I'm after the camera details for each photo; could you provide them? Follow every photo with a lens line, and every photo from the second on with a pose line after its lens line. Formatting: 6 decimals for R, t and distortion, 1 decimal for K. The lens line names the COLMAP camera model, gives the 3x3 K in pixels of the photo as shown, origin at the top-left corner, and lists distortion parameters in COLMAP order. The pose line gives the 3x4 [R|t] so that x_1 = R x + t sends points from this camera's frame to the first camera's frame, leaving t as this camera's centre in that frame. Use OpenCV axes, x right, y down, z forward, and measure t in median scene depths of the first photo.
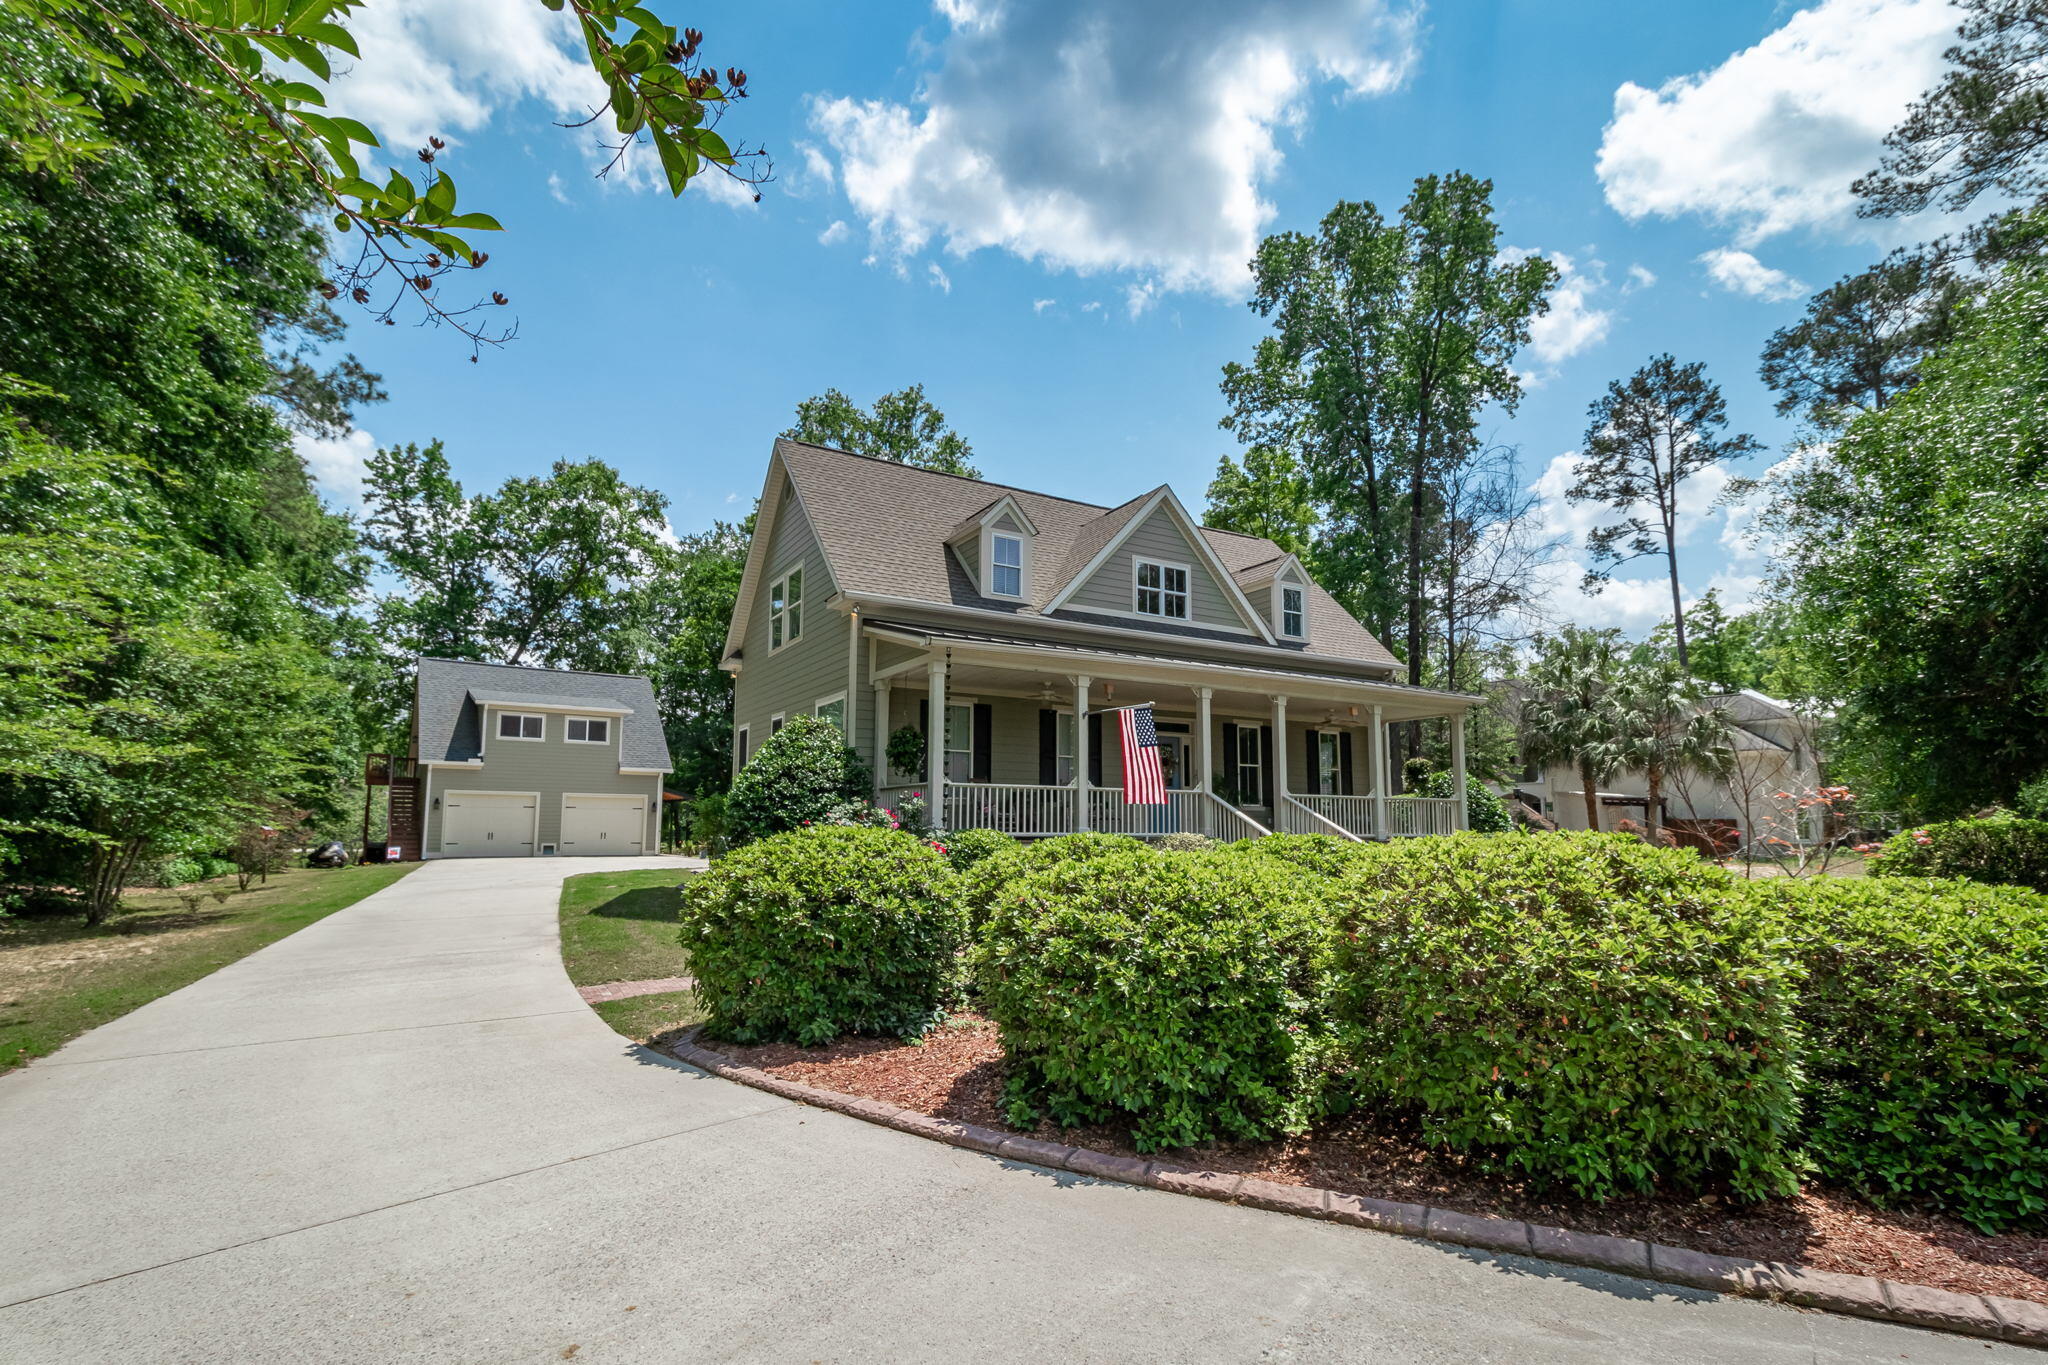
lens RADIAL K [[980.0, 0, 1020.9], [0, 980.0, 693.3], [0, 0, 1]] dist [0.003220, -0.001065]
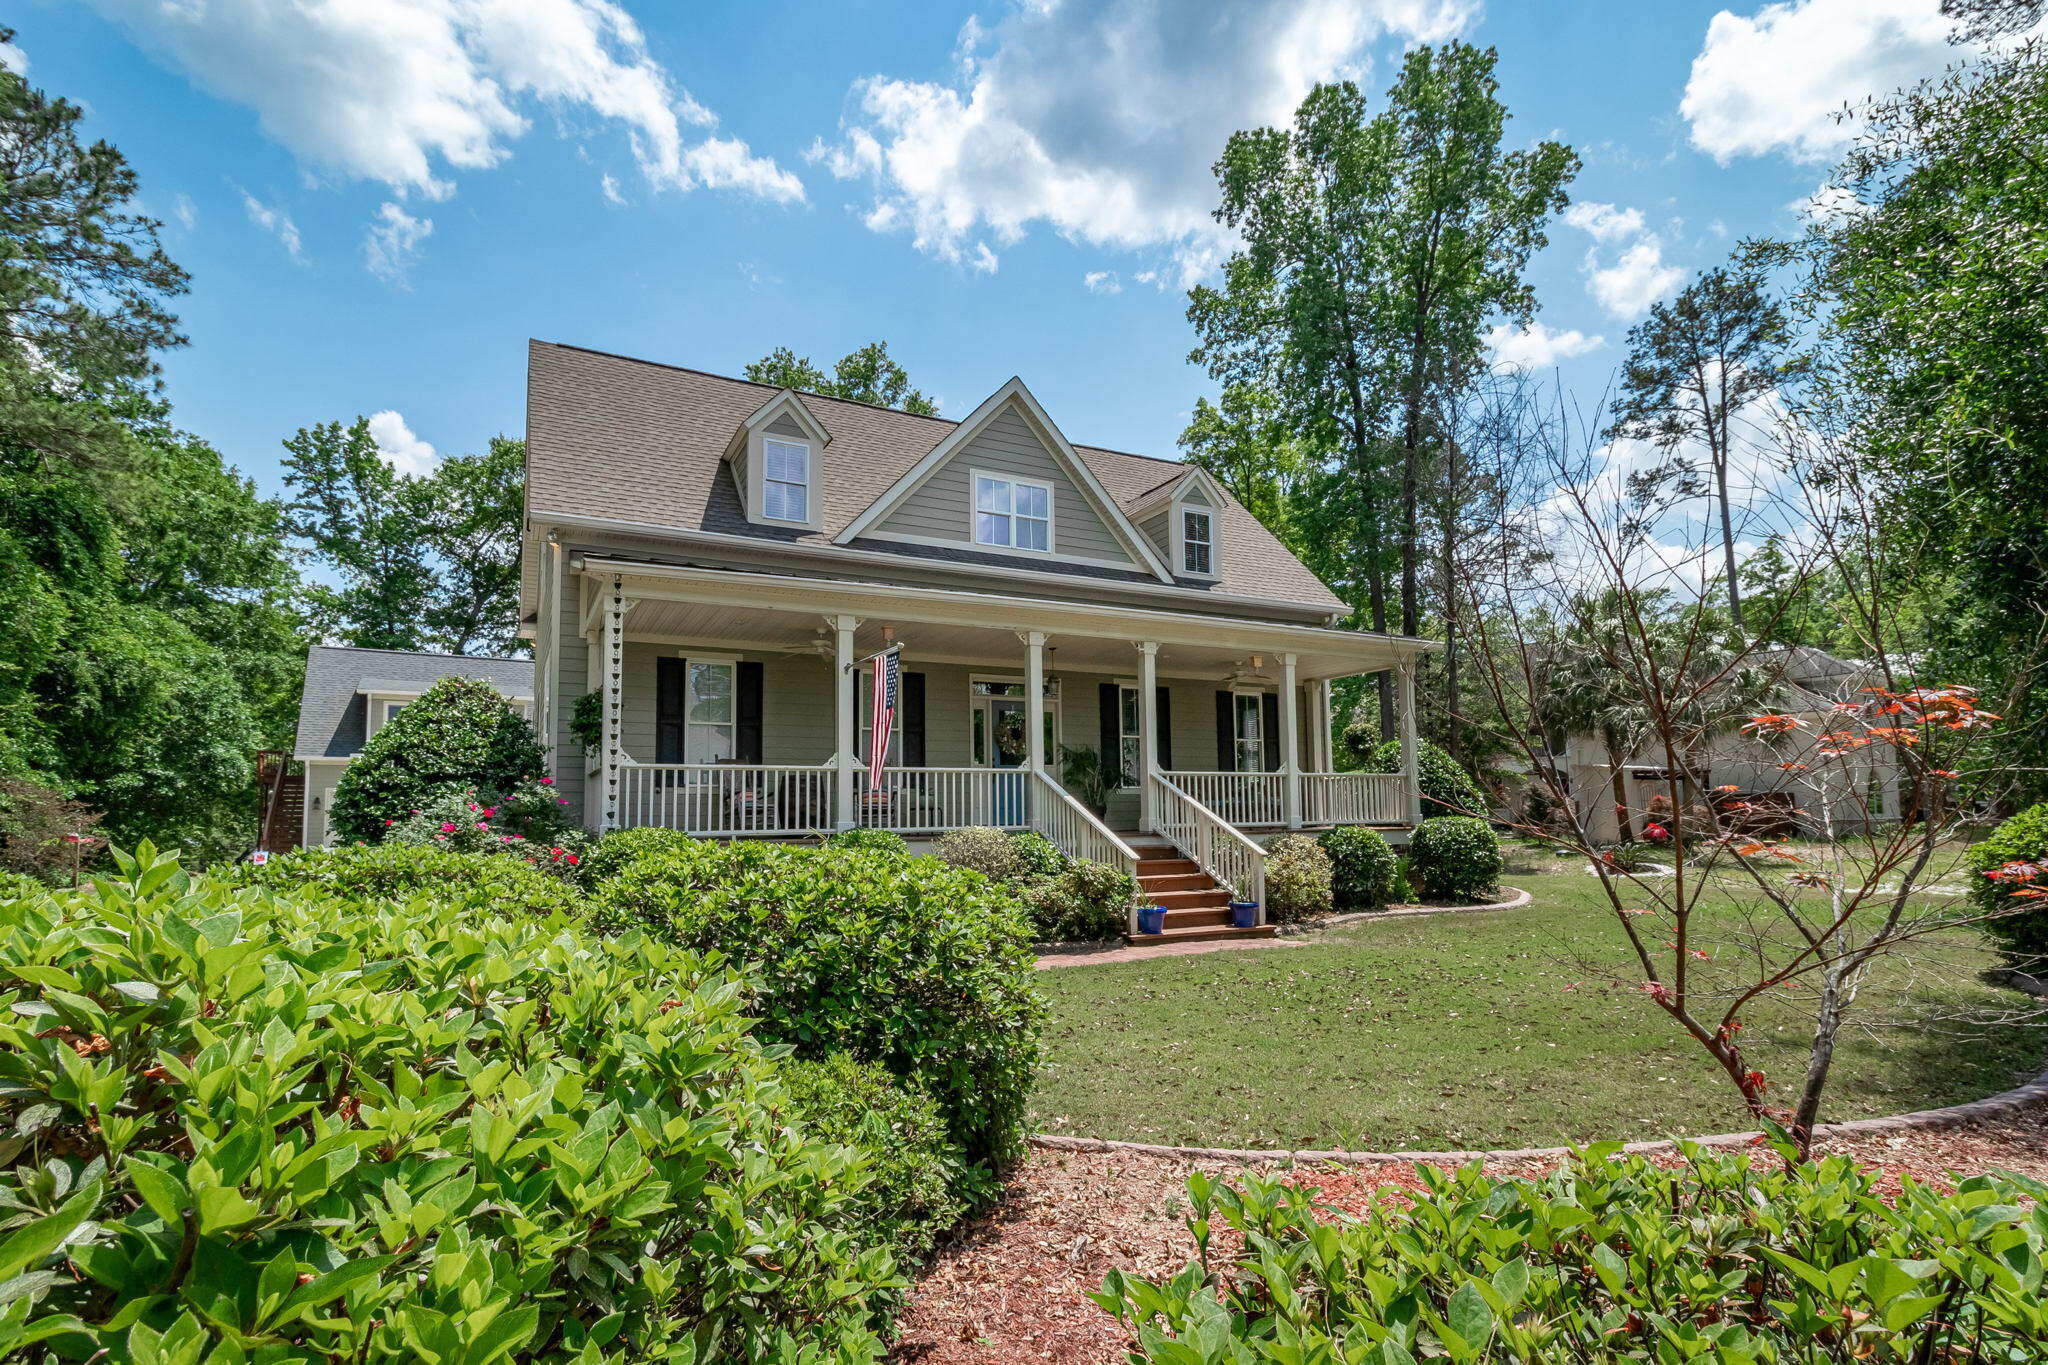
lens RADIAL K [[980.0, 0, 1011.7], [0, 980.0, 714.9], [0, 0, 1]] dist [0.003220, -0.001065]
pose [[0.998408, -0.023075, -0.051476, 0.086477], [0.024802, 0.999142, 0.033167, 0.013731], [0.050667, -0.034390, 0.998123, 0.104828]]
